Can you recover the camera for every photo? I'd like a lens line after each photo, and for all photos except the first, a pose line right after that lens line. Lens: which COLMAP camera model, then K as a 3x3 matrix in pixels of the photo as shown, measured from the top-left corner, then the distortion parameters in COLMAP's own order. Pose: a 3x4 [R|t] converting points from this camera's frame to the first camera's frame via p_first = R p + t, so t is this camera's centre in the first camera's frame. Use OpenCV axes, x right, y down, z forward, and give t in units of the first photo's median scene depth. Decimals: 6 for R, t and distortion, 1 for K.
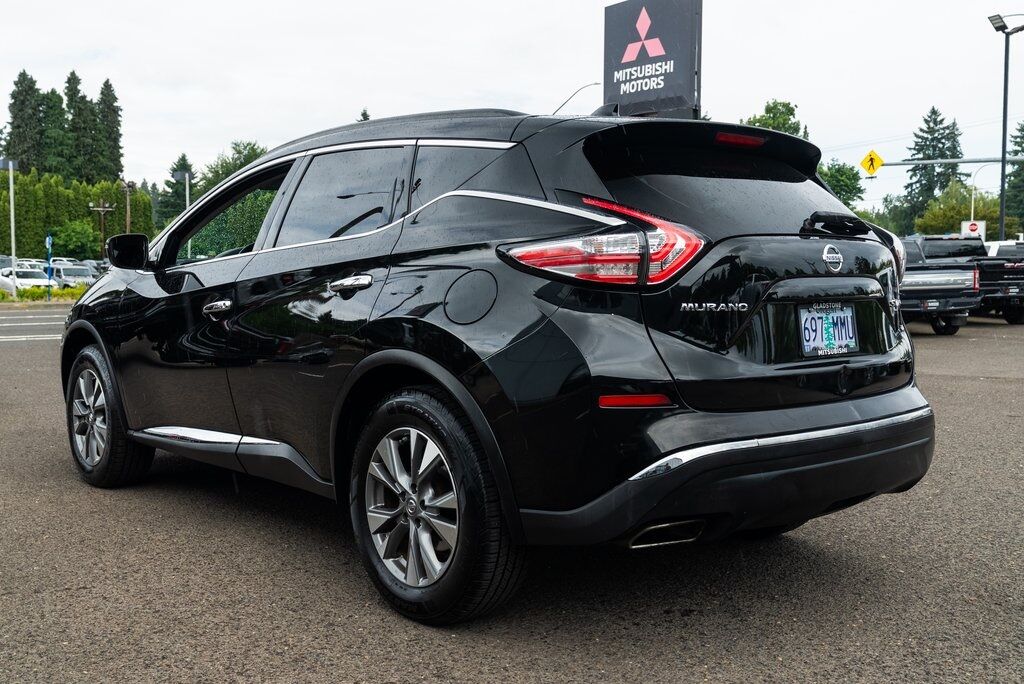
lens RADIAL K [[1037.1, 0, 512.0], [0, 1037.1, 342.0], [0, 0, 1]] dist [0.001635, 0.007770]
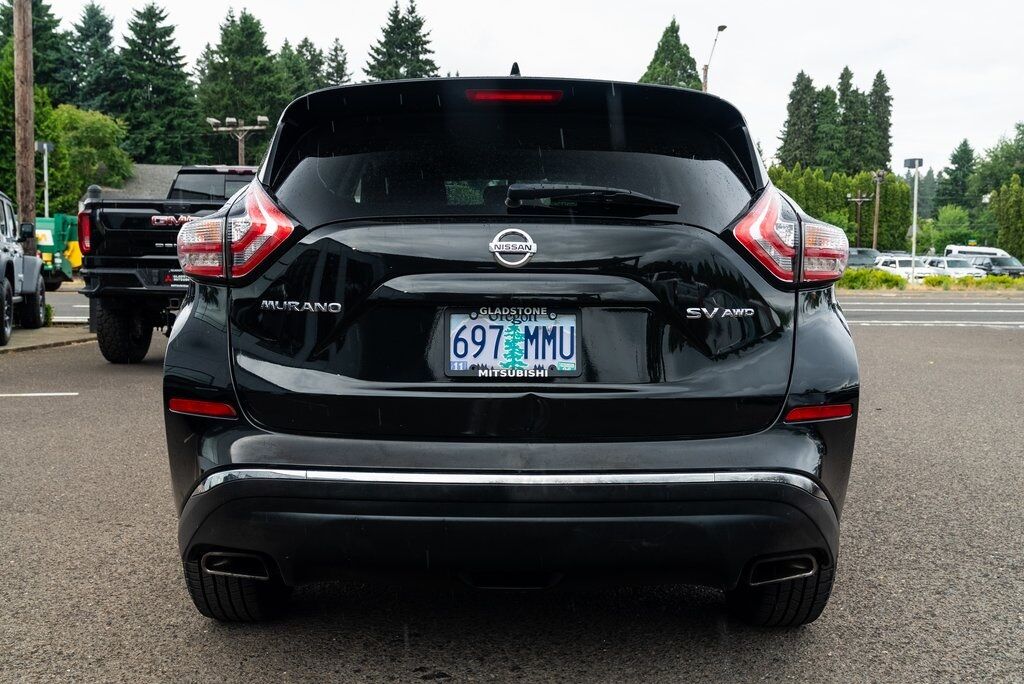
lens RADIAL K [[1037.1, 0, 512.0], [0, 1037.1, 342.0], [0, 0, 1]] dist [0.001635, 0.007770]
pose [[0.759755, 0.057521, -0.647661, 0.786379], [-0.051096, 0.998281, 0.028721, -0.034304], [0.648199, 0.011272, 0.761387, 0.435434]]
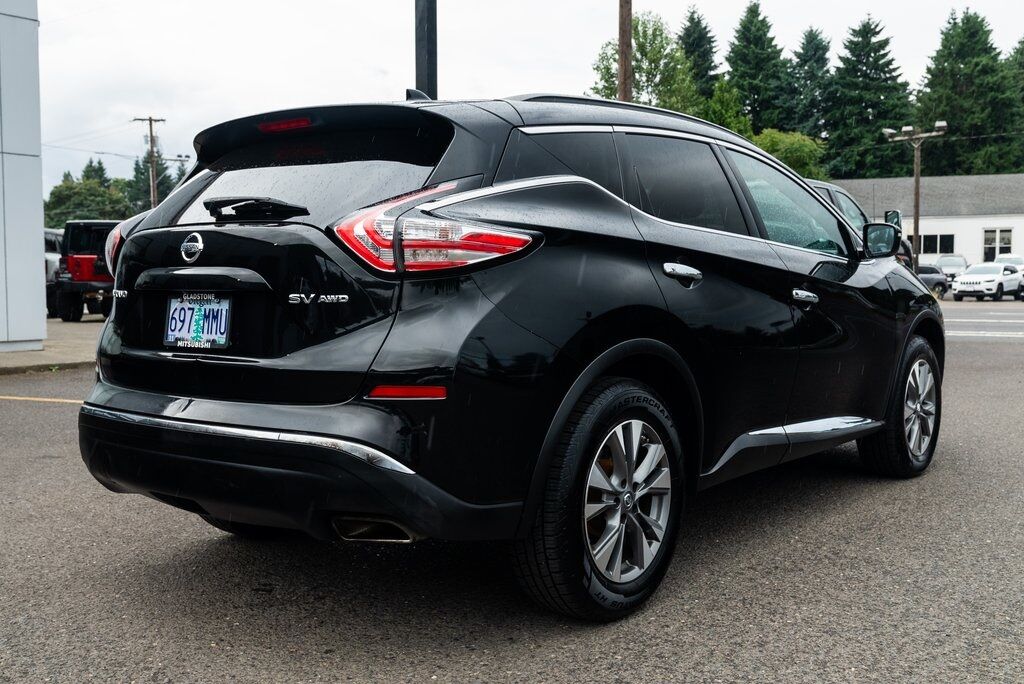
lens RADIAL K [[1037.1, 0, 512.0], [0, 1037.1, 342.0], [0, 0, 1]] dist [0.001635, 0.007770]
pose [[0.190997, 0.063363, -0.979543, 1.303127], [-0.058080, 0.996896, 0.053161, -0.061101], [0.979871, 0.046738, 0.194084, 1.101486]]
